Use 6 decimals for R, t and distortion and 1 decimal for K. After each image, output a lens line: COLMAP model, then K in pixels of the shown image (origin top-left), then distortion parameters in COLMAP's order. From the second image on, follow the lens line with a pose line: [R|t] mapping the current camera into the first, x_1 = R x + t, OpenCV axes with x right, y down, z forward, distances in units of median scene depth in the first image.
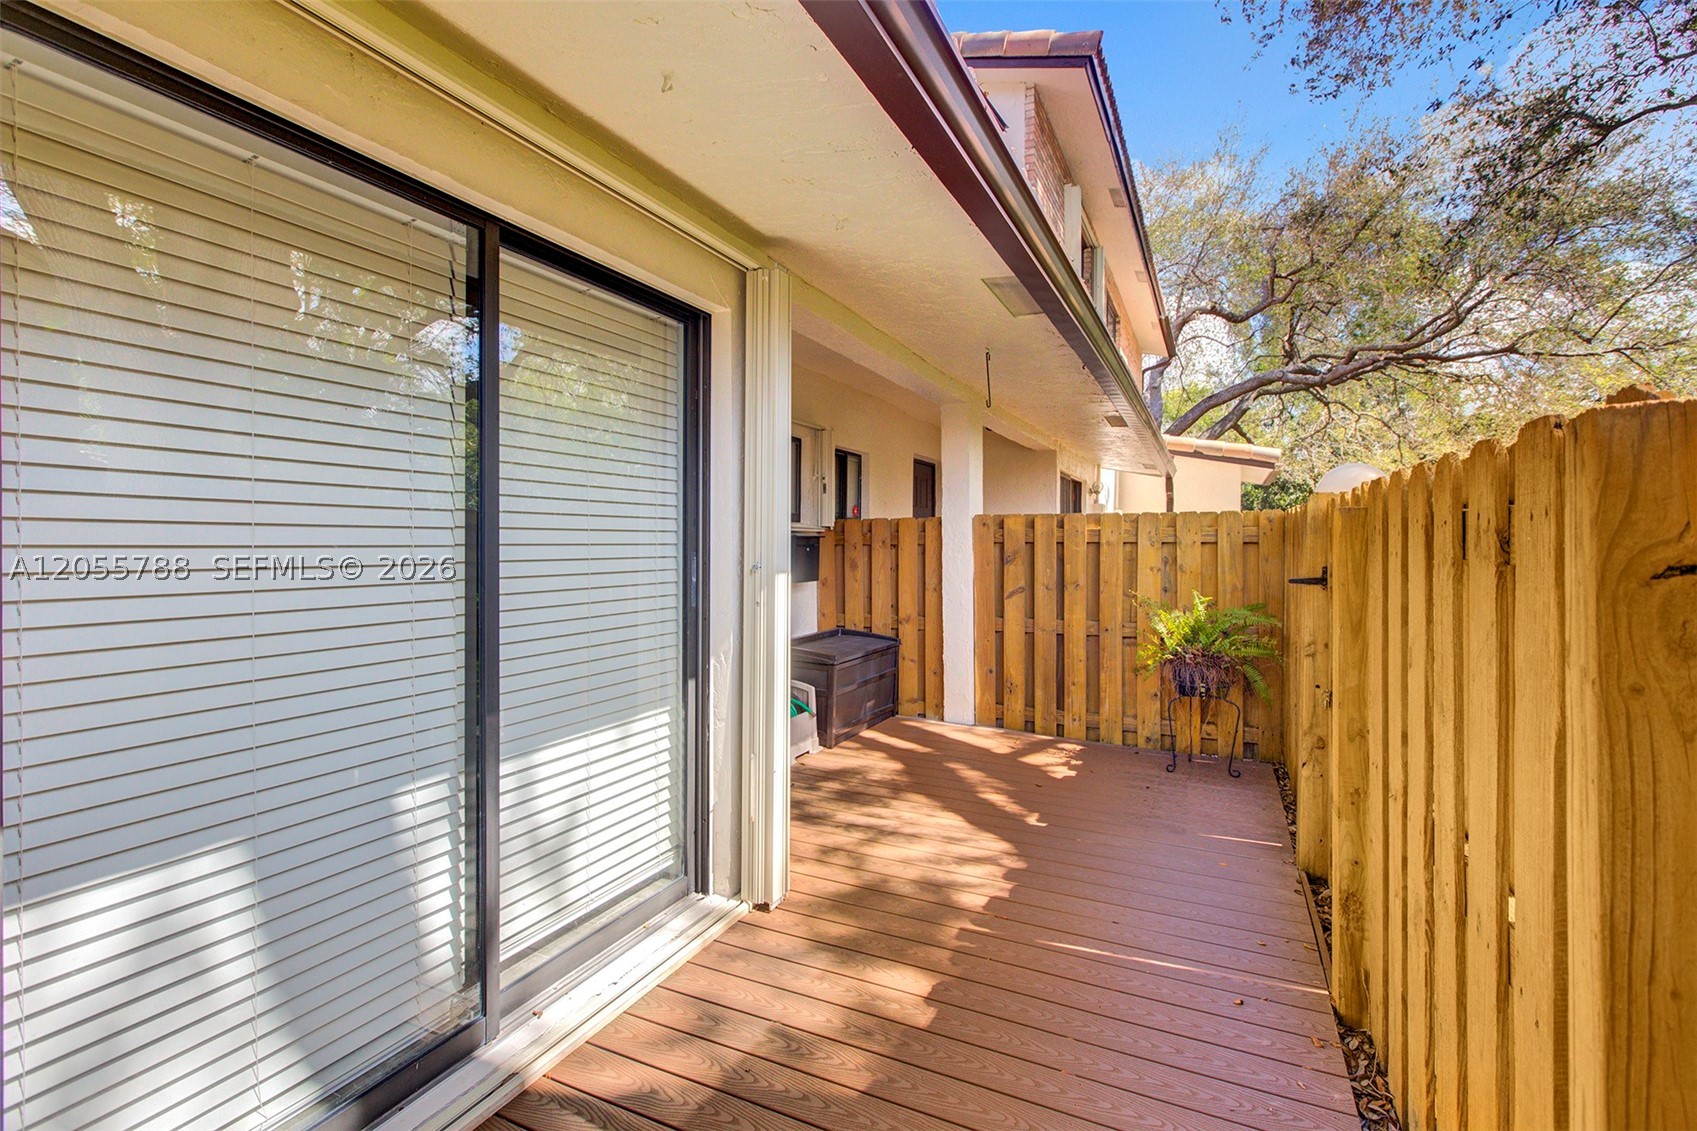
lens RADIAL K [[780.1, 0, 844.8], [0, 780.1, 550.1], [0, 0, 1]] dist [-0.002995, 0.003797]
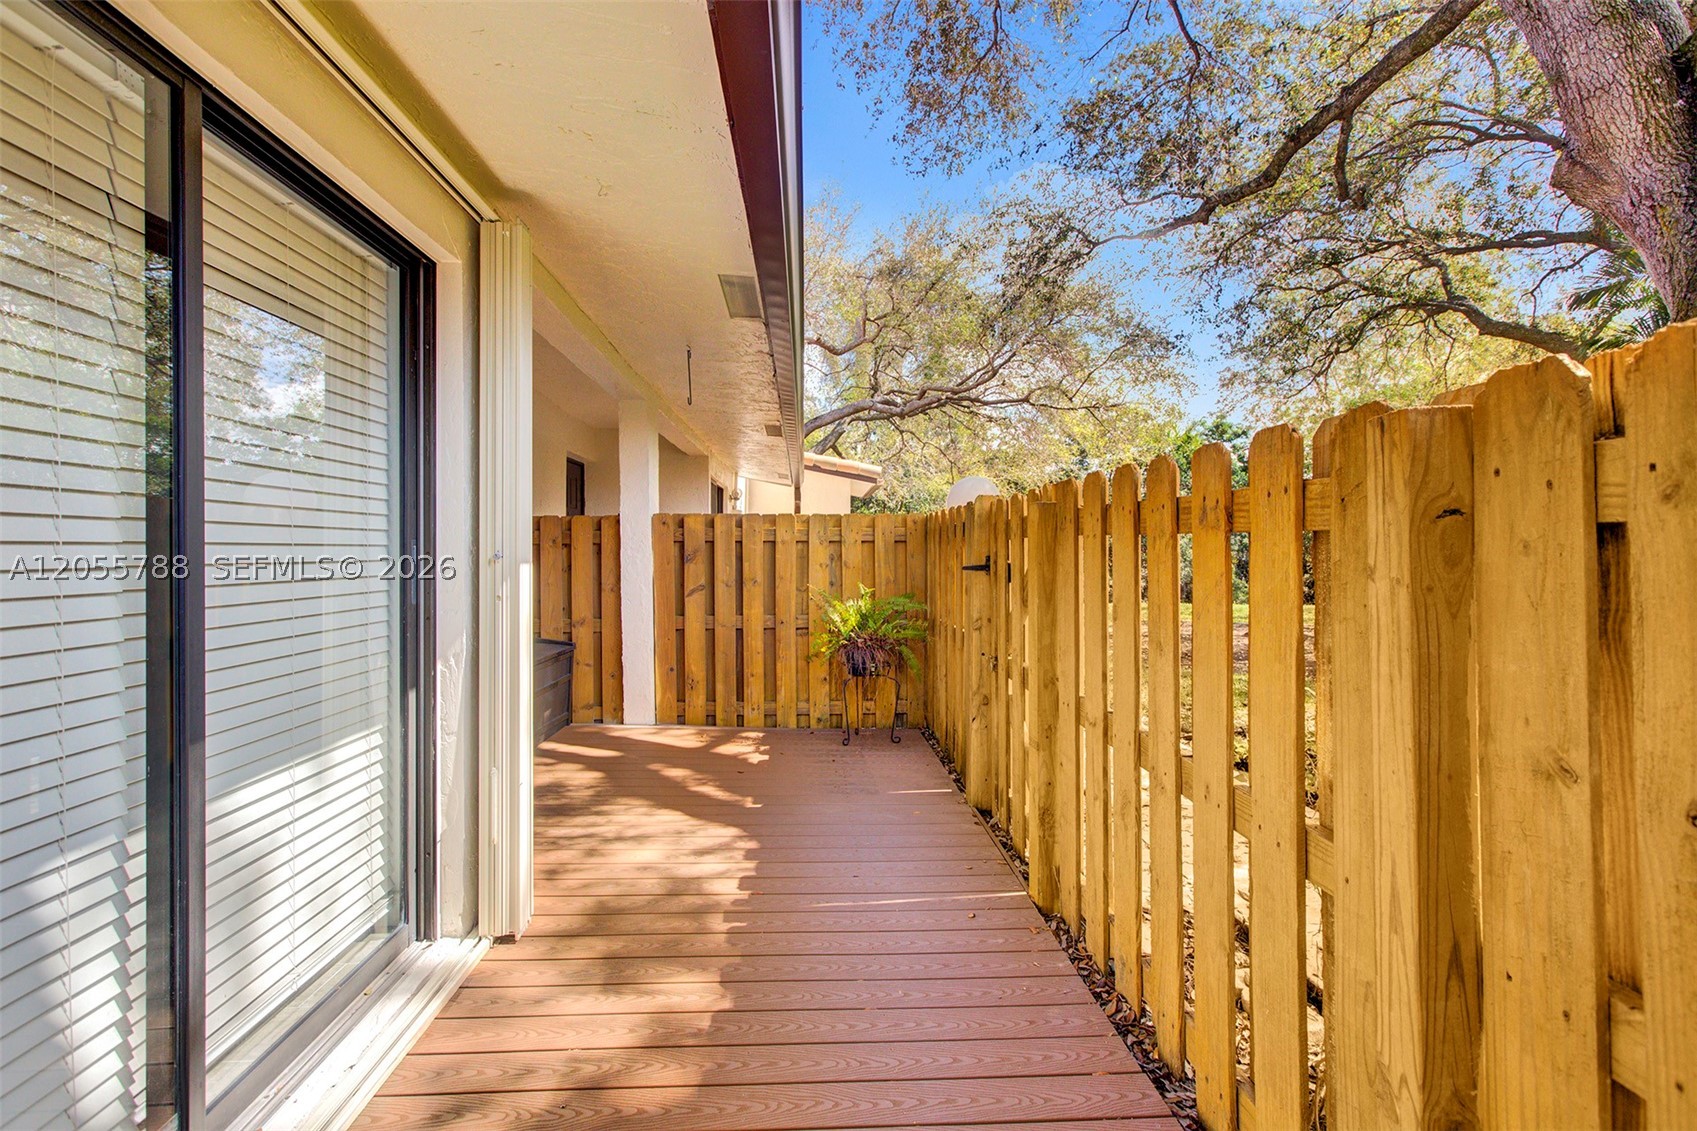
lens RADIAL K [[770.6, 0, 844.6], [0, 770.6, 555.9], [0, 0, 1]] dist [-0.010339, 0.009488]
pose [[0.883292, -0.005990, 0.468785, -0.101023], [0.007219, 0.999974, -0.000824, 0.014127], [-0.468767, 0.004112, 0.883312, 0.024809]]
